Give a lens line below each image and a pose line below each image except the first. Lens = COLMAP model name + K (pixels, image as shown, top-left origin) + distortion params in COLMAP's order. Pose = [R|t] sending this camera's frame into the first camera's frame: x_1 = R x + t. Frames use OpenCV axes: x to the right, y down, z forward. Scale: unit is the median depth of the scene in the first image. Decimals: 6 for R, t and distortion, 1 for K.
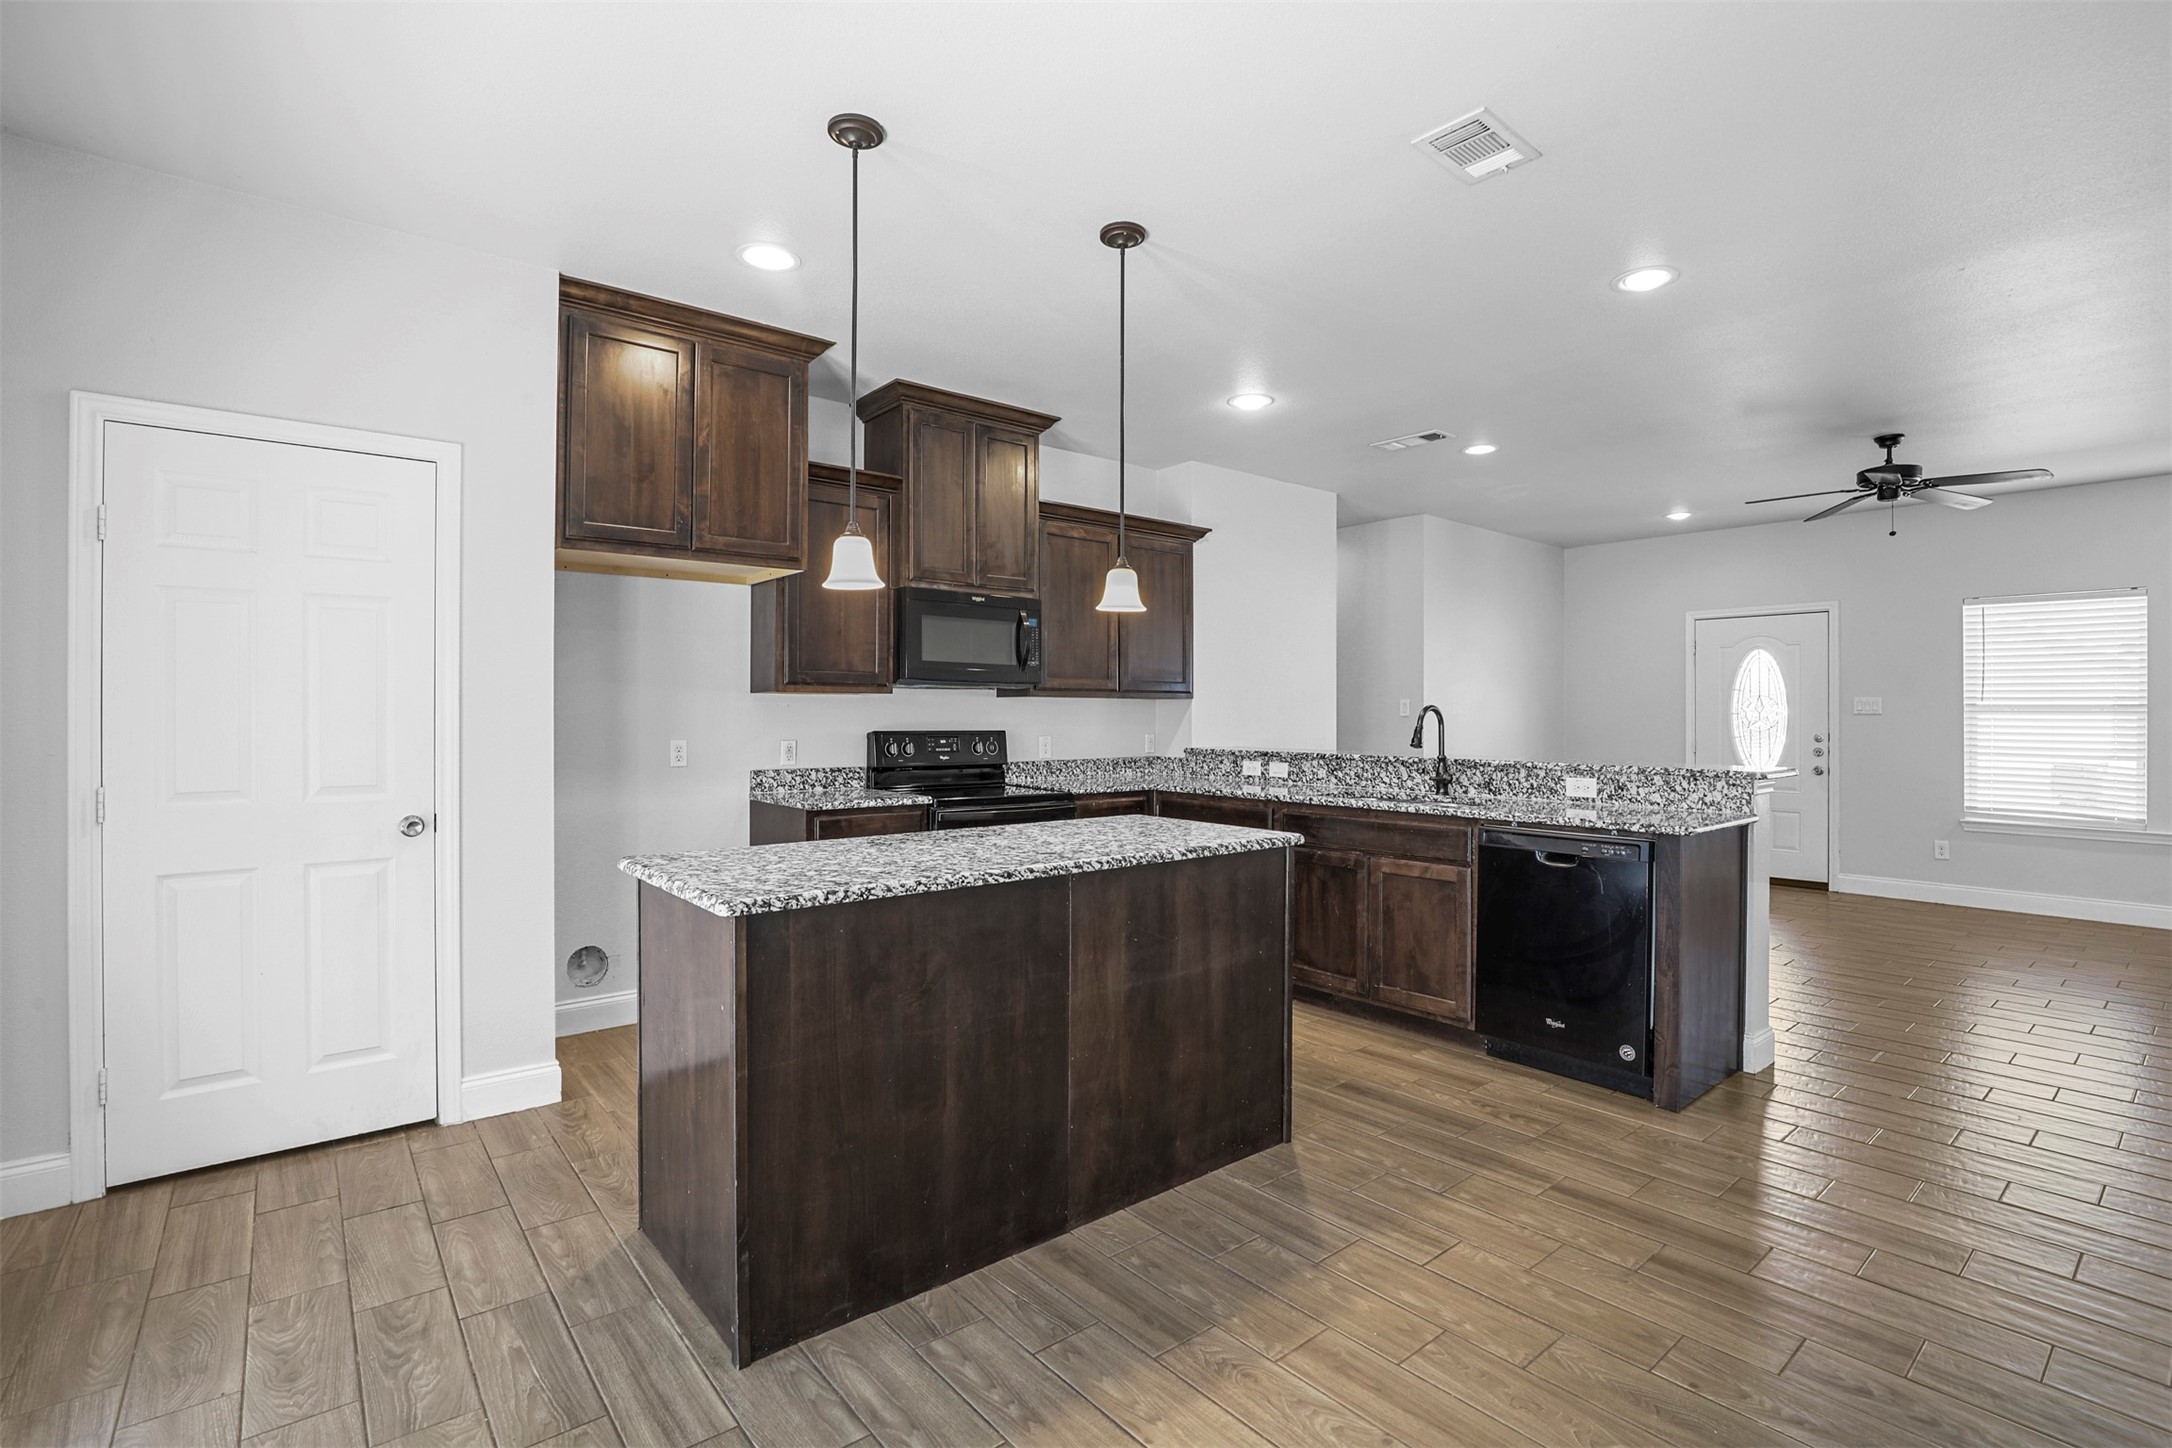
lens RADIAL K [[994.2, 0, 1086.0], [0, 994.2, 724.0], [0, 0, 1]] dist [-0.038956, -0.000026]
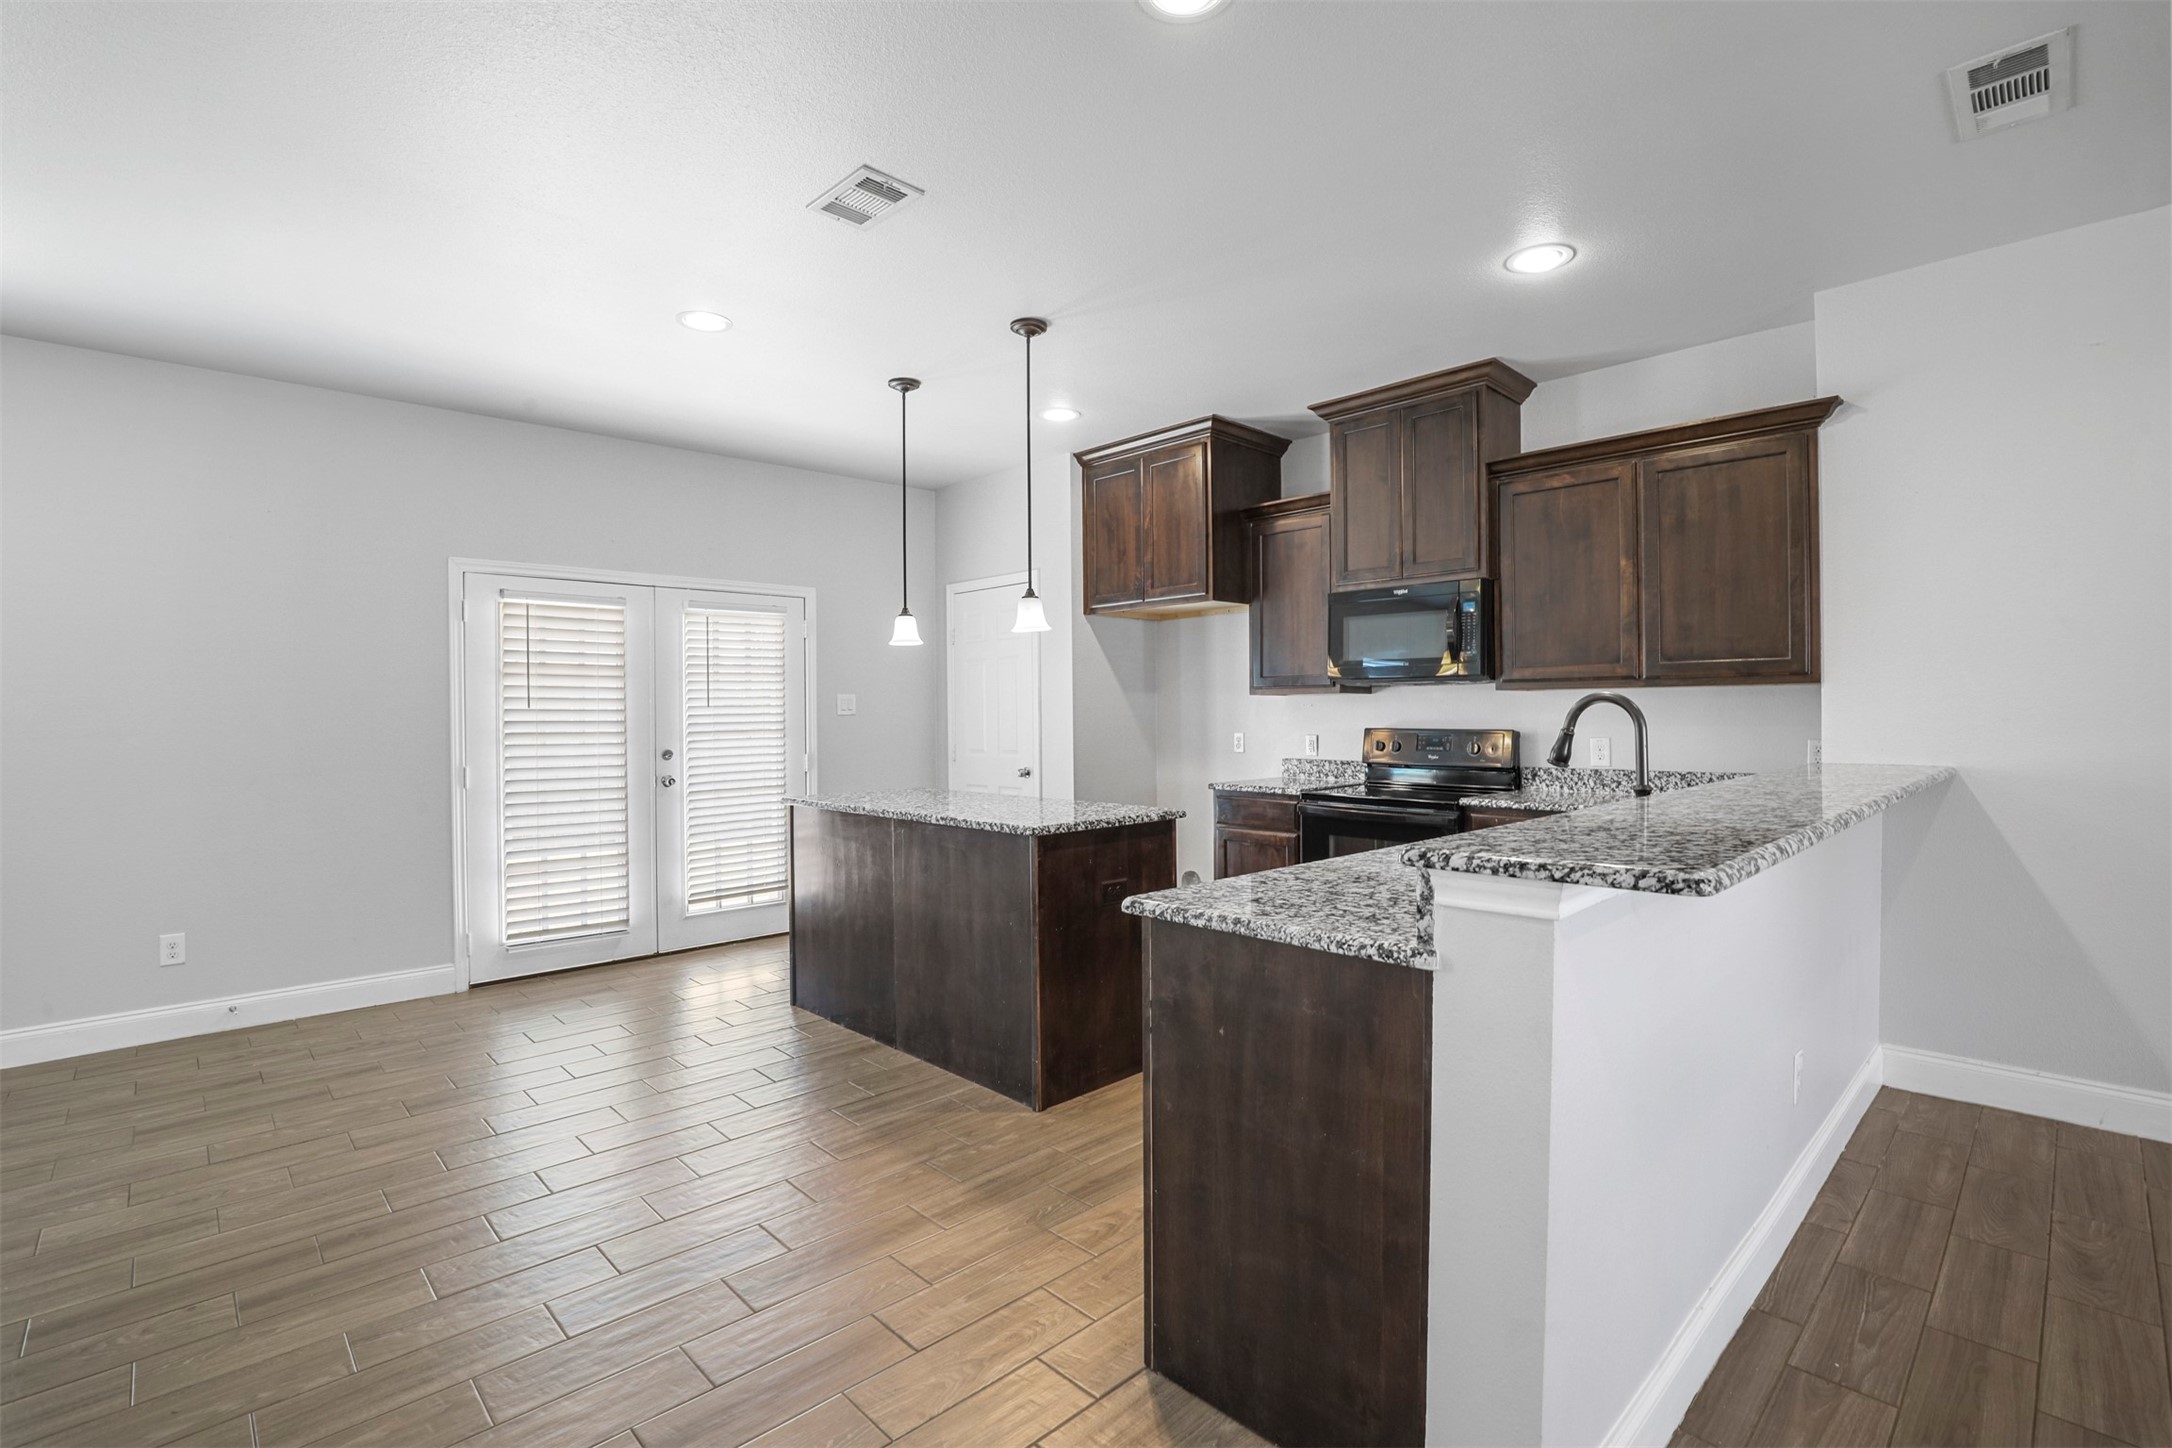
lens RADIAL K [[994.2, 0, 1086.0], [0, 994.2, 724.0], [0, 0, 1]] dist [-0.038956, -0.000026]
pose [[0.078231, 0.008721, -0.996897, 0.924875], [-0.002587, 0.999960, 0.008544, -0.006202], [0.996932, 0.001910, 0.078250, 0.698453]]
